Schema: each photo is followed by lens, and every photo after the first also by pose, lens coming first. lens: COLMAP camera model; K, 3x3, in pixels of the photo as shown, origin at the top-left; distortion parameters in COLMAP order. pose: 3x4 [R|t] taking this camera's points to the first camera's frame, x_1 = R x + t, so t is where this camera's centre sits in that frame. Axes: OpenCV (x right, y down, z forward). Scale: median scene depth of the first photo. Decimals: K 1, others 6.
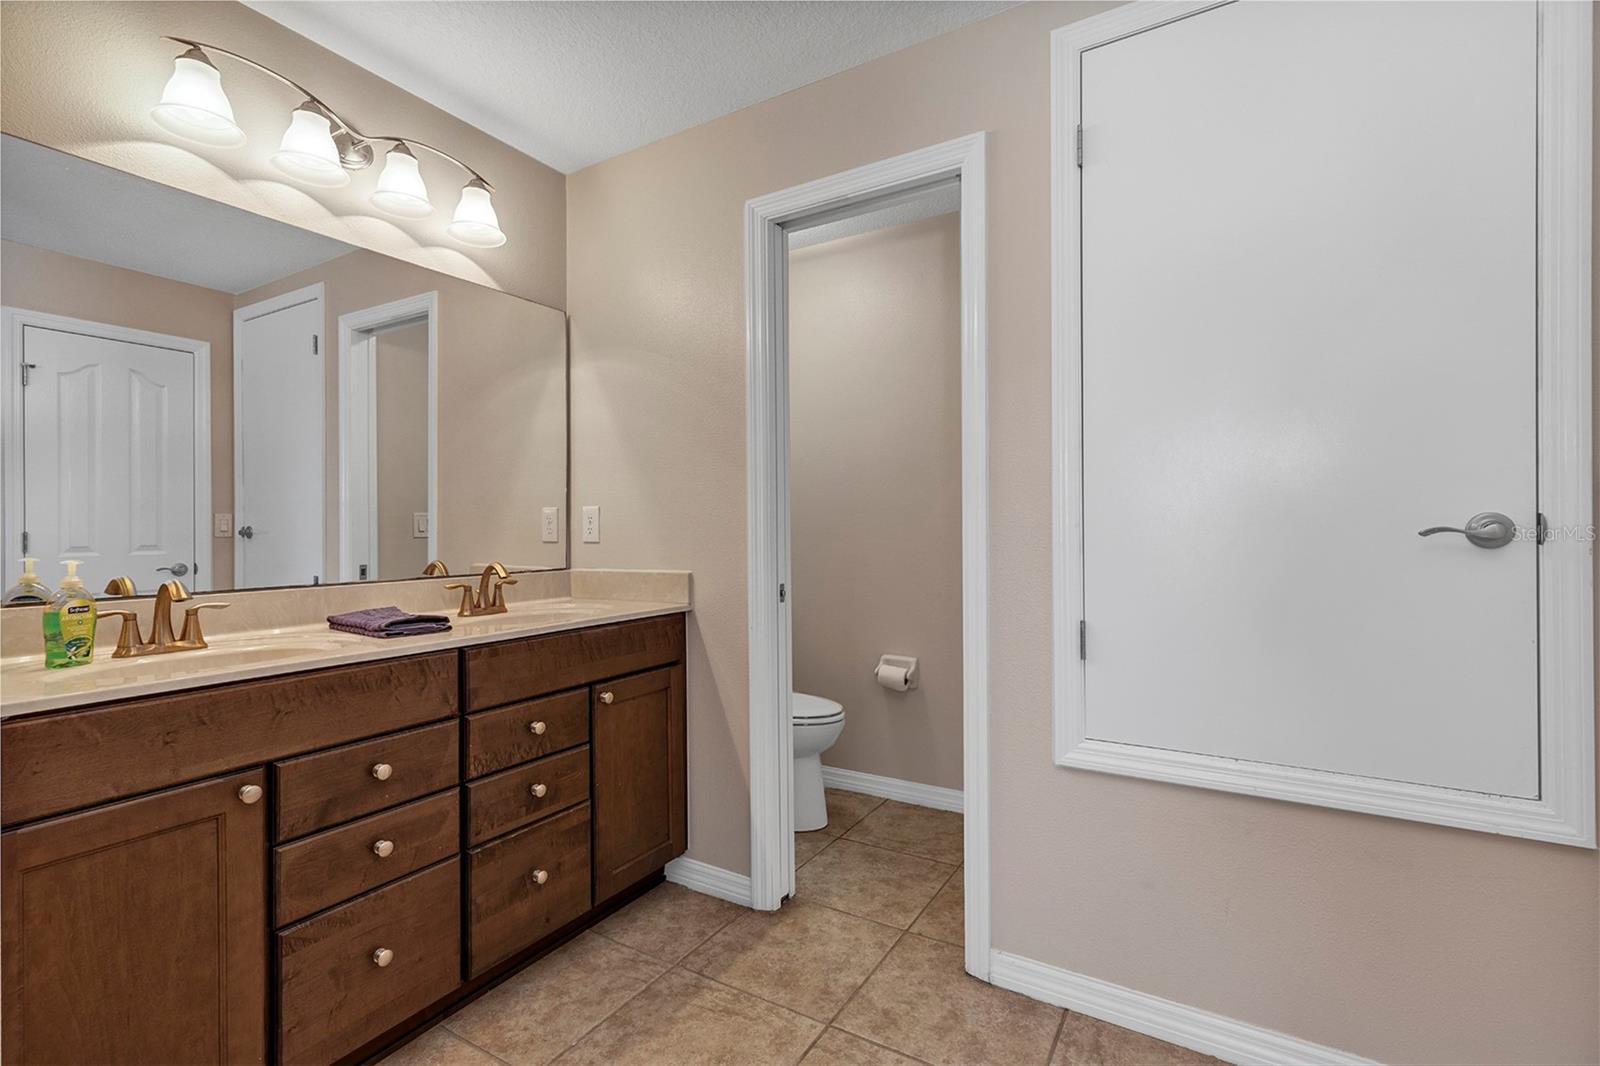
lens RADIAL K [[749.8, 0, 794.2], [0, 749.8, 535.6], [0, 0, 1]] dist [0.012746, -0.000741]
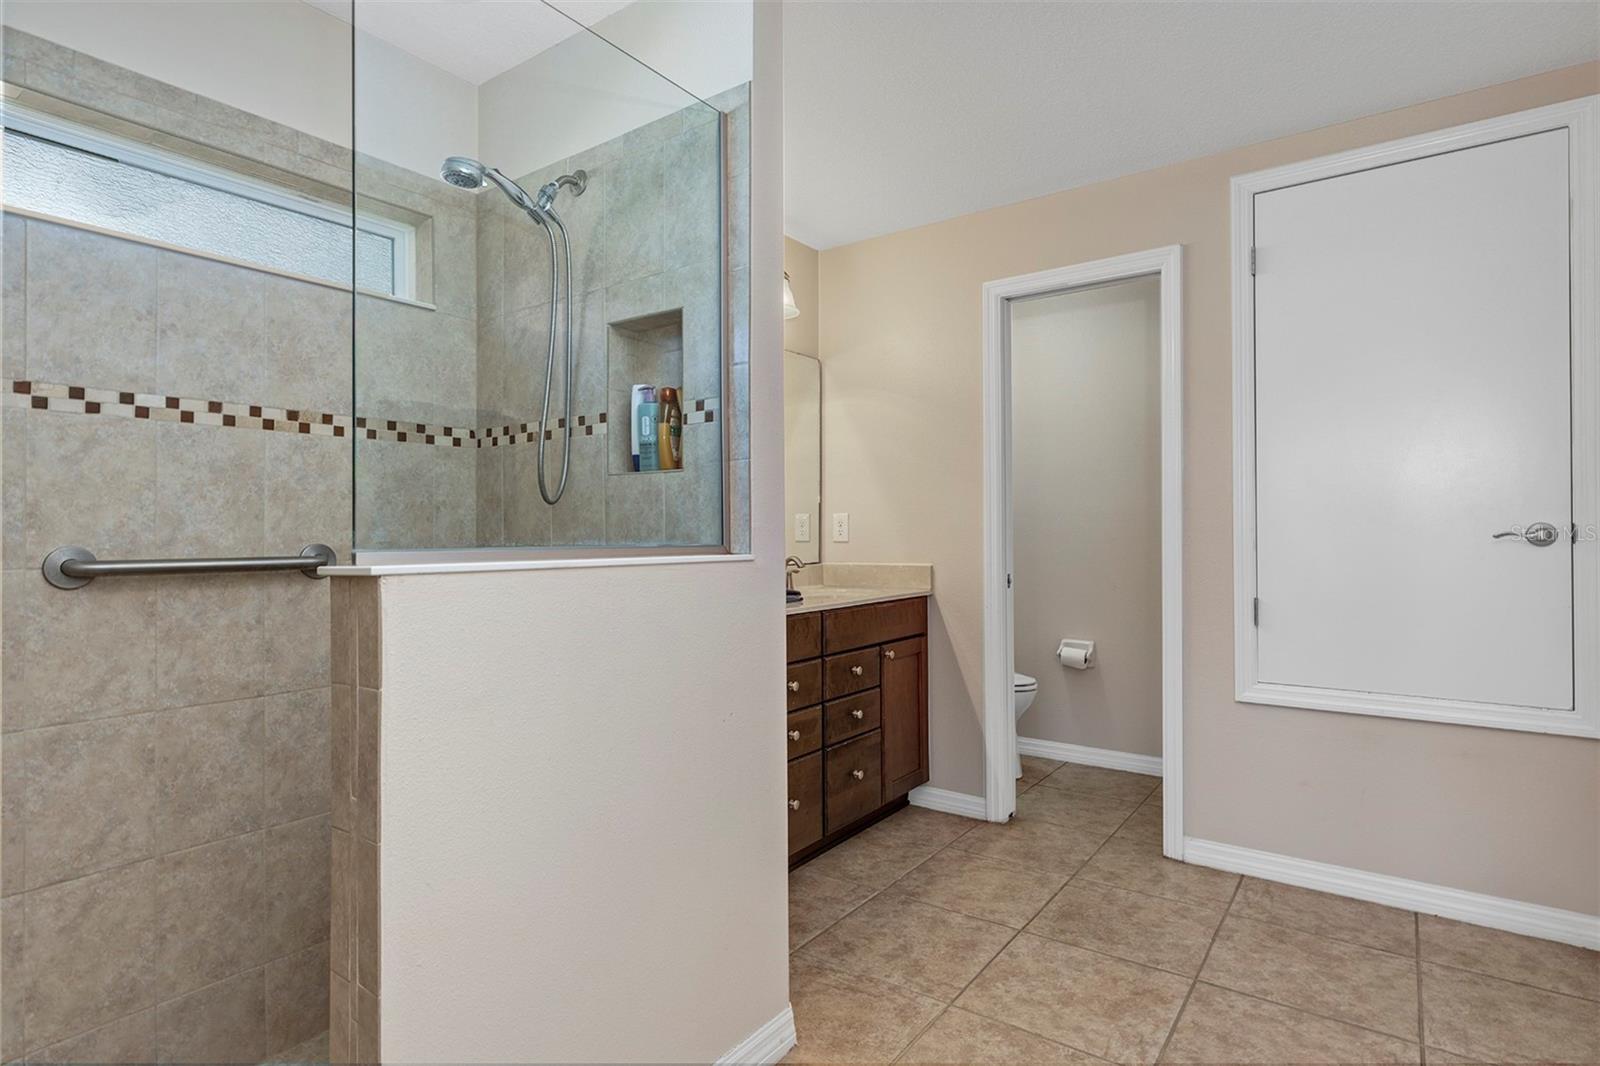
lens RADIAL K [[846.6, 0, 800.0], [0, 846.6, 533.0], [0, 0, 1]] dist [0.002428, 0.000655]
pose [[0.996721, 0.002841, -0.080862, -0.293077], [-0.003385, 0.999973, -0.006592, 0.004656], [0.080841, 0.006844, 0.996704, -0.561859]]
